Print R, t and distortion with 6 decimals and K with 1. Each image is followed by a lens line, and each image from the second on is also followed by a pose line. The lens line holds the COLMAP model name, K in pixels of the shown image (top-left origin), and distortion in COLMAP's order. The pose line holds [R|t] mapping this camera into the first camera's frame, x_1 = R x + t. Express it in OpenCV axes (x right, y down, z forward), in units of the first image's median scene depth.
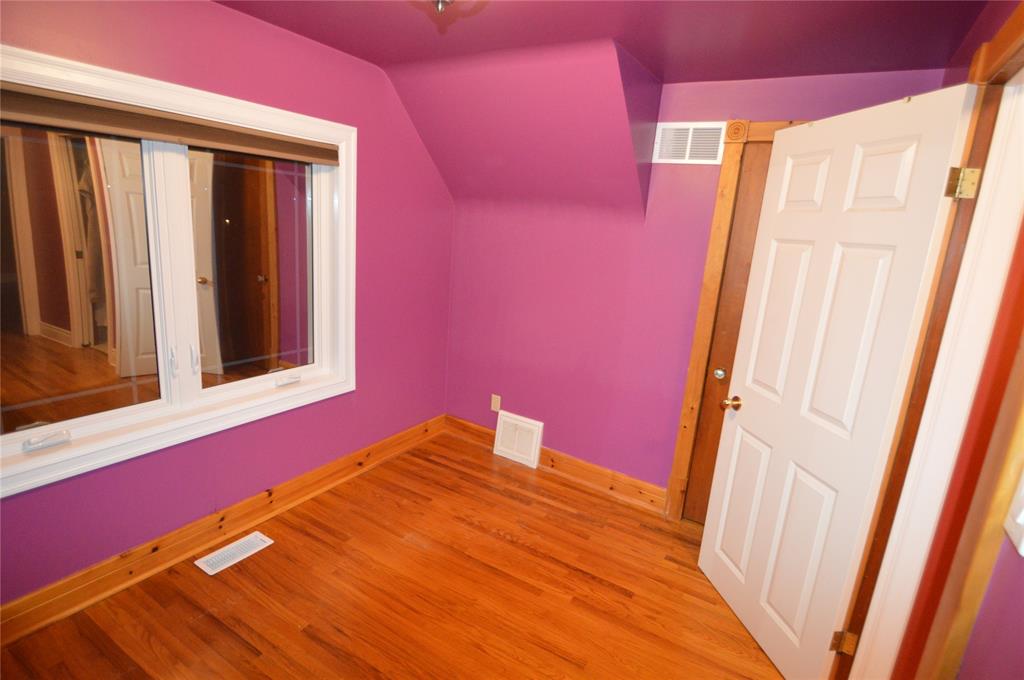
lens RADIAL K [[495.9, 0, 512.0], [0, 495.9, 340.0], [0, 0, 1]] dist [-0.035189, -0.000068]
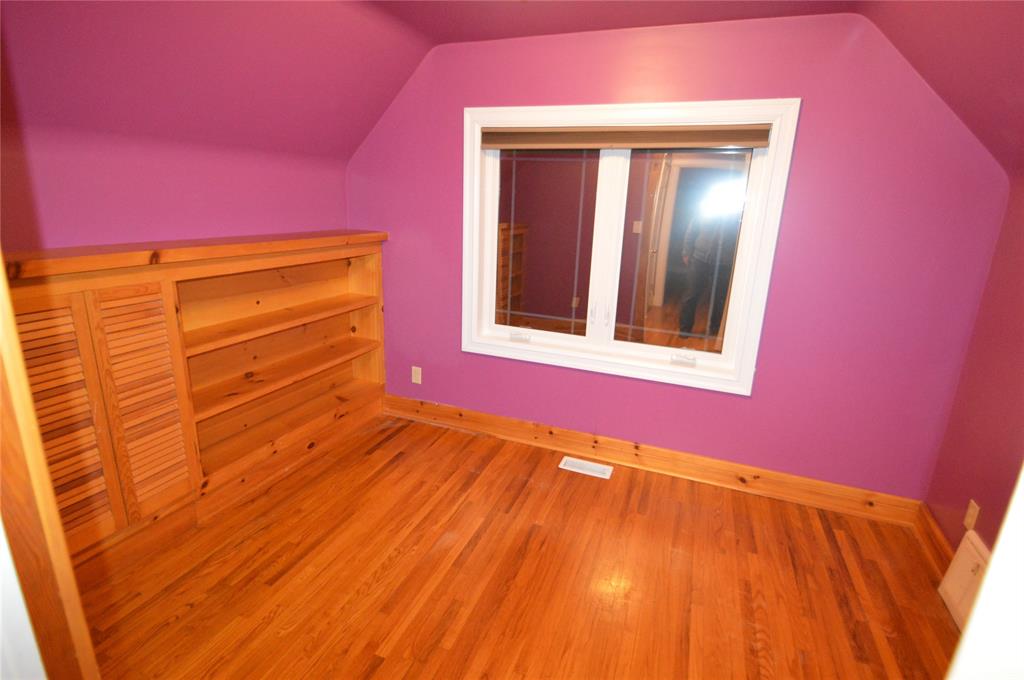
lens RADIAL K [[496.6, 0, 515.2], [0, 496.6, 335.3], [0, 0, 1]] dist [-0.001177, -0.000481]
pose [[0.170159, 0.196909, -0.965543, 0.527856], [-0.249093, 0.956606, 0.151189, -0.040449], [0.953414, 0.214784, 0.211824, 0.429417]]
